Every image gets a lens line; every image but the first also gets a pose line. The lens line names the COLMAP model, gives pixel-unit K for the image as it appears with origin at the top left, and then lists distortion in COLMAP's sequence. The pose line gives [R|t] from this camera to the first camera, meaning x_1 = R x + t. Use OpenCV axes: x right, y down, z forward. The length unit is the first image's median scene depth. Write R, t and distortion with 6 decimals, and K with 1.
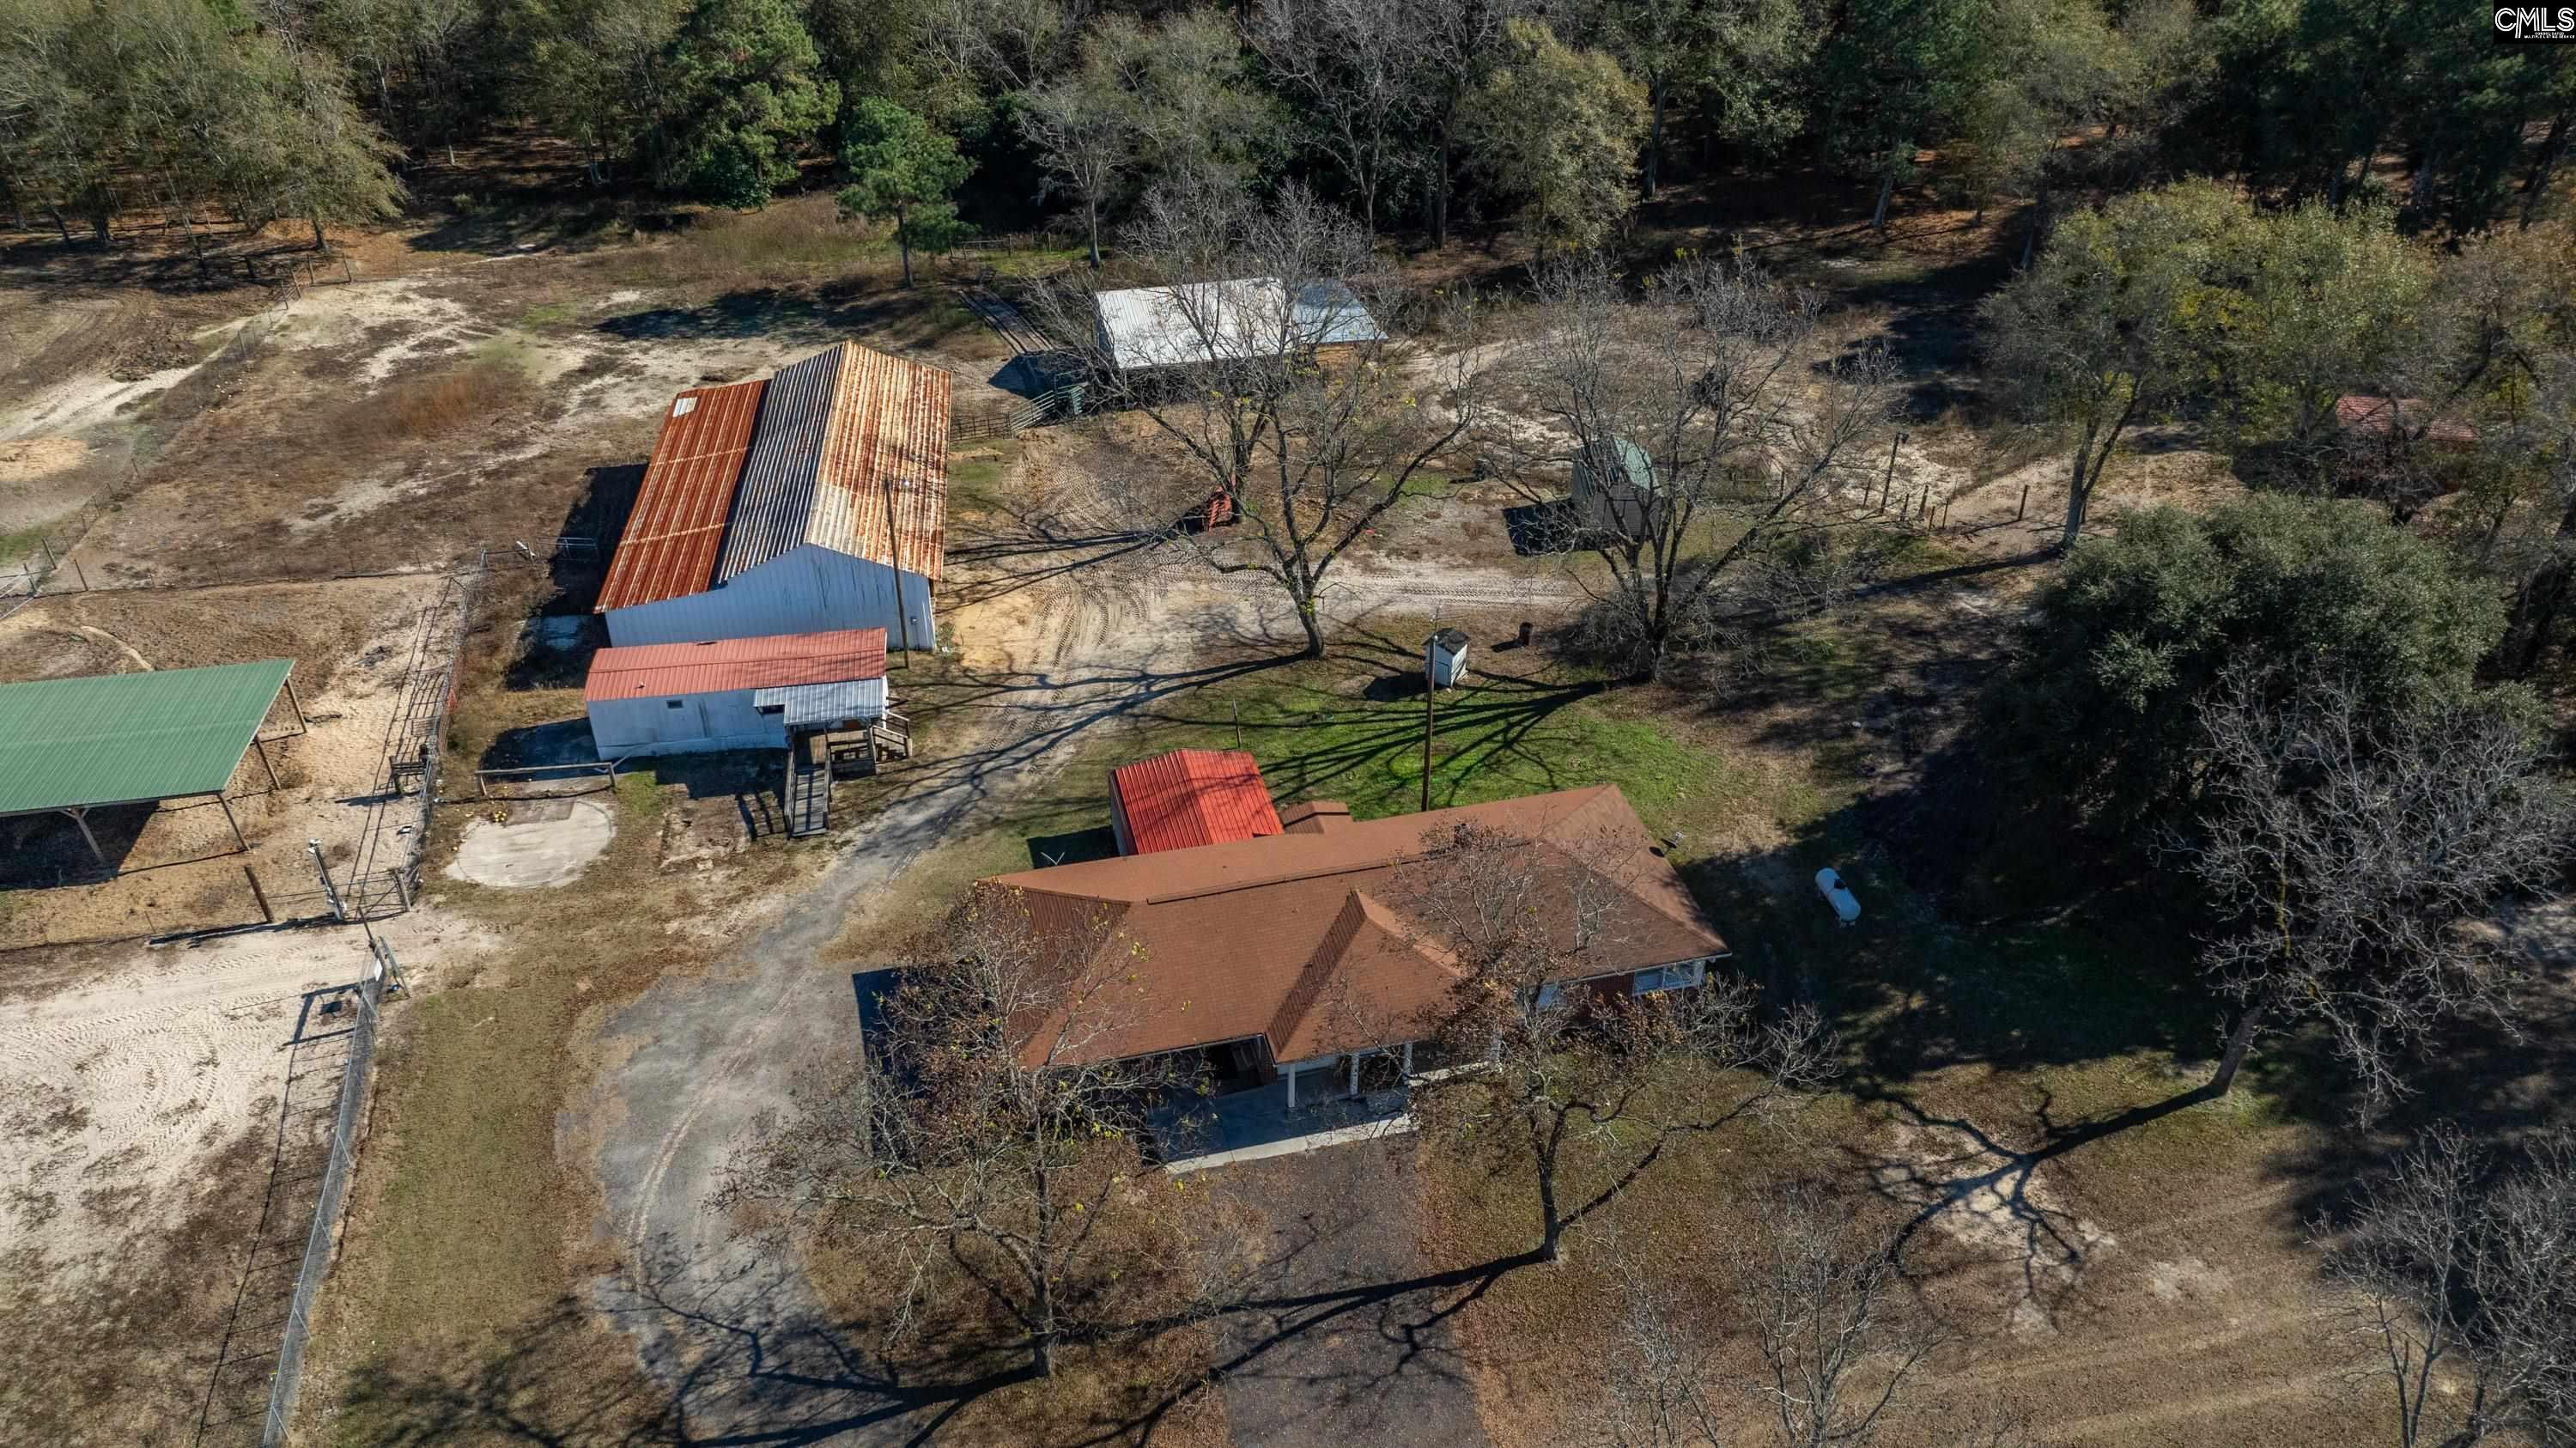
lens RADIAL K [[1818.8, 0, 1292.8], [0, 1818.8, 718.0], [0, 0, 1]] dist [-0.033918, 0.031867]
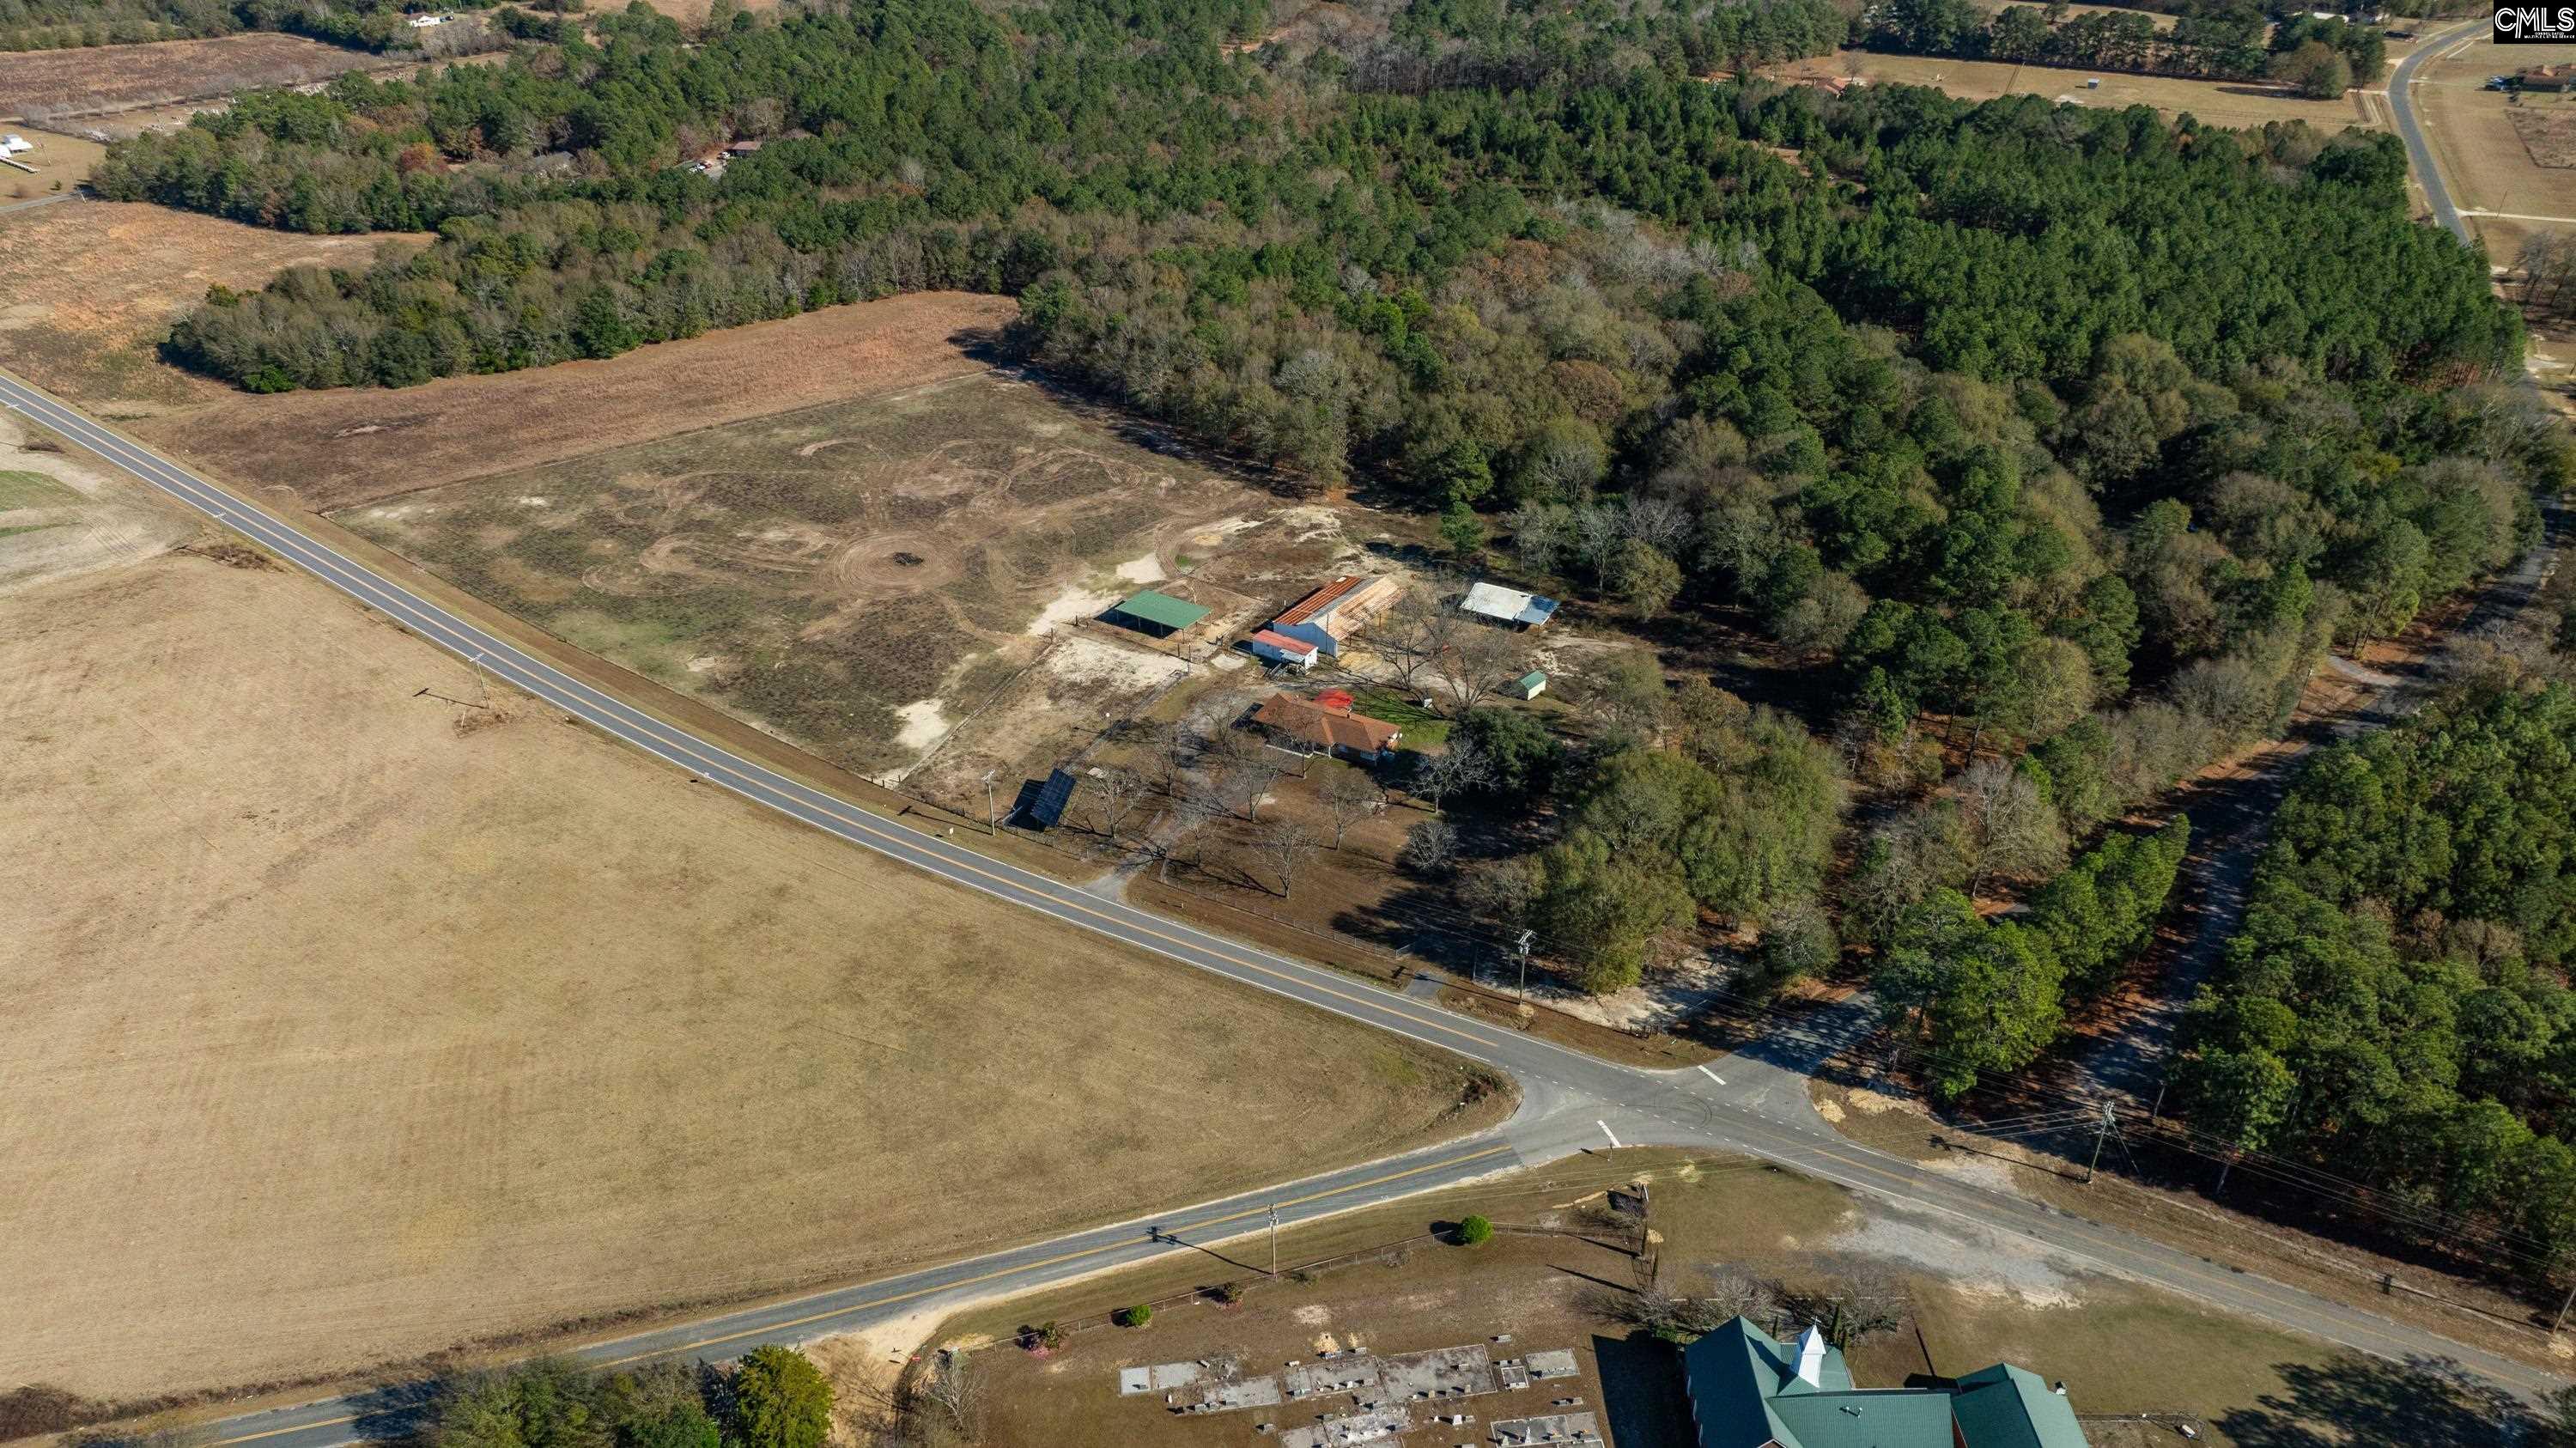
lens RADIAL K [[1818.8, 0, 1284.1], [0, 1818.8, 724.0], [0, 0, 1]] dist [-0.033918, 0.031867]
pose [[0.733306, 0.347328, -0.584487, 2.190801], [-0.373357, 0.924166, 0.080761, -0.189309], [0.568213, 0.159000, 0.807374, -2.370320]]
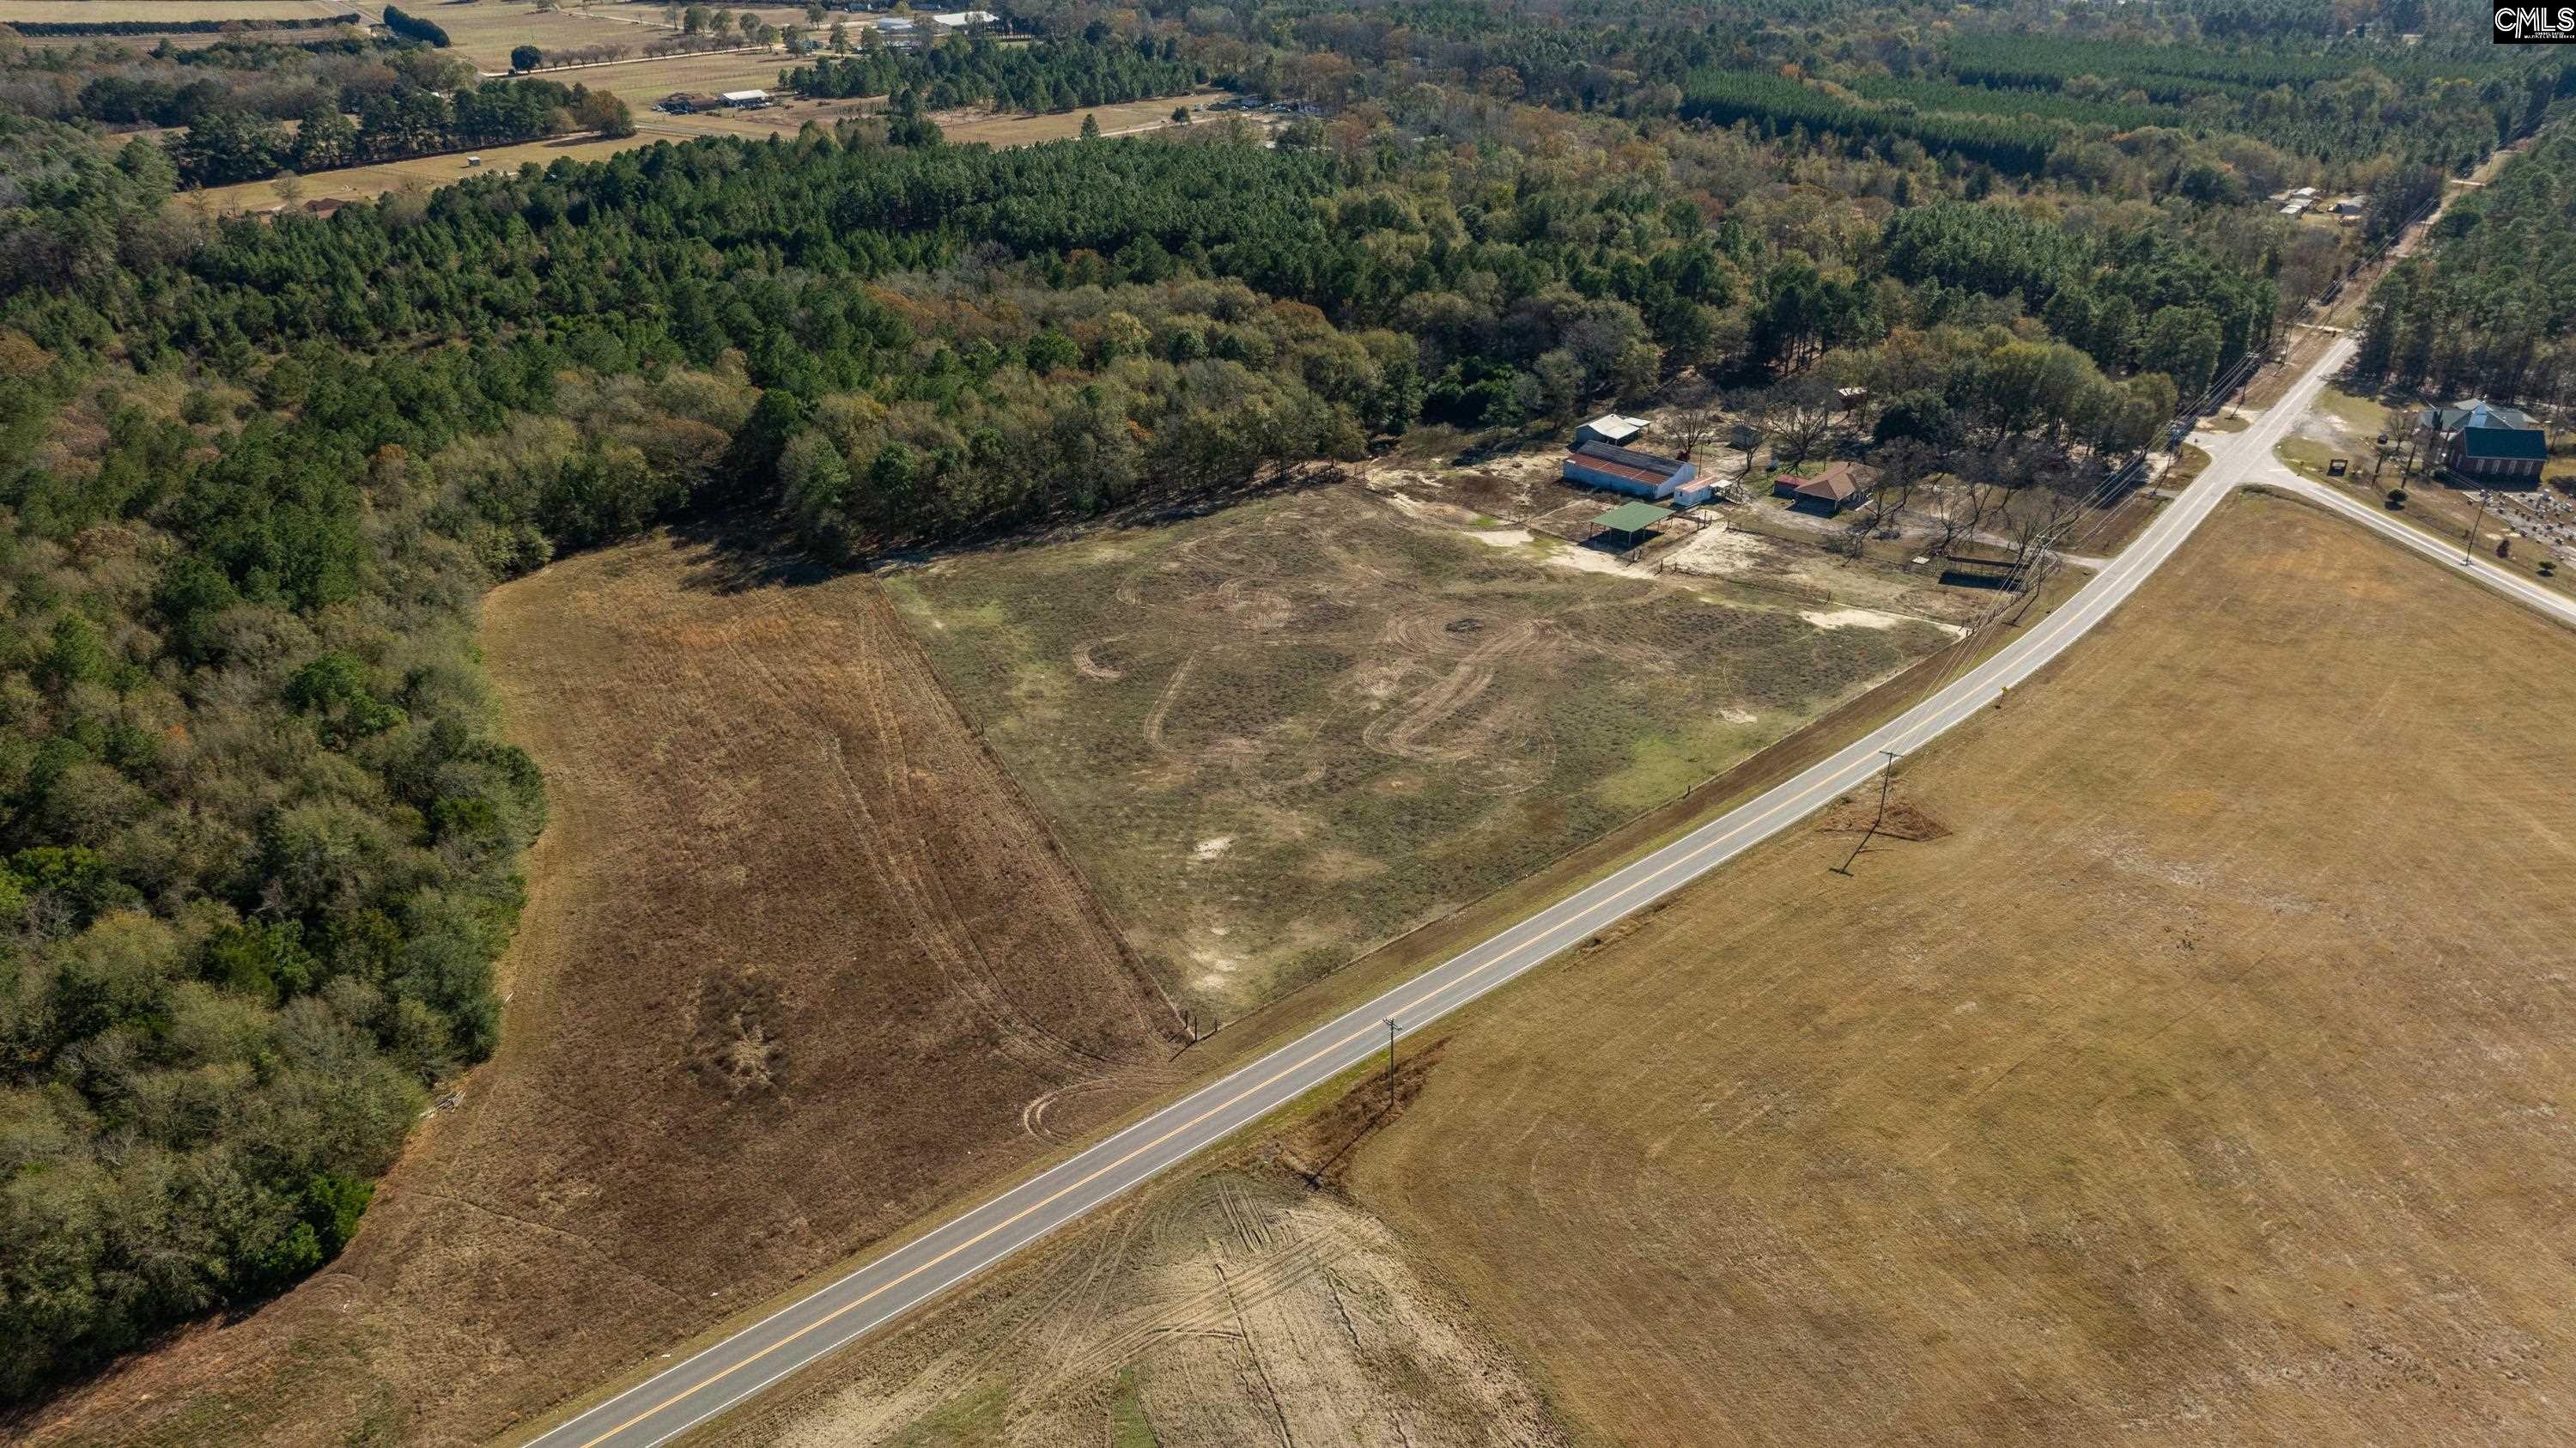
lens RADIAL K [[1818.8, 0, 1297.3], [0, 1818.8, 726.7], [0, 0, 1]] dist [-0.033918, 0.031867]
pose [[0.797599, -0.266283, 0.541230, -3.772207], [0.333196, 0.942461, -0.027336, 0.341780], [-0.502809, 0.202139, 0.840430, -2.311846]]
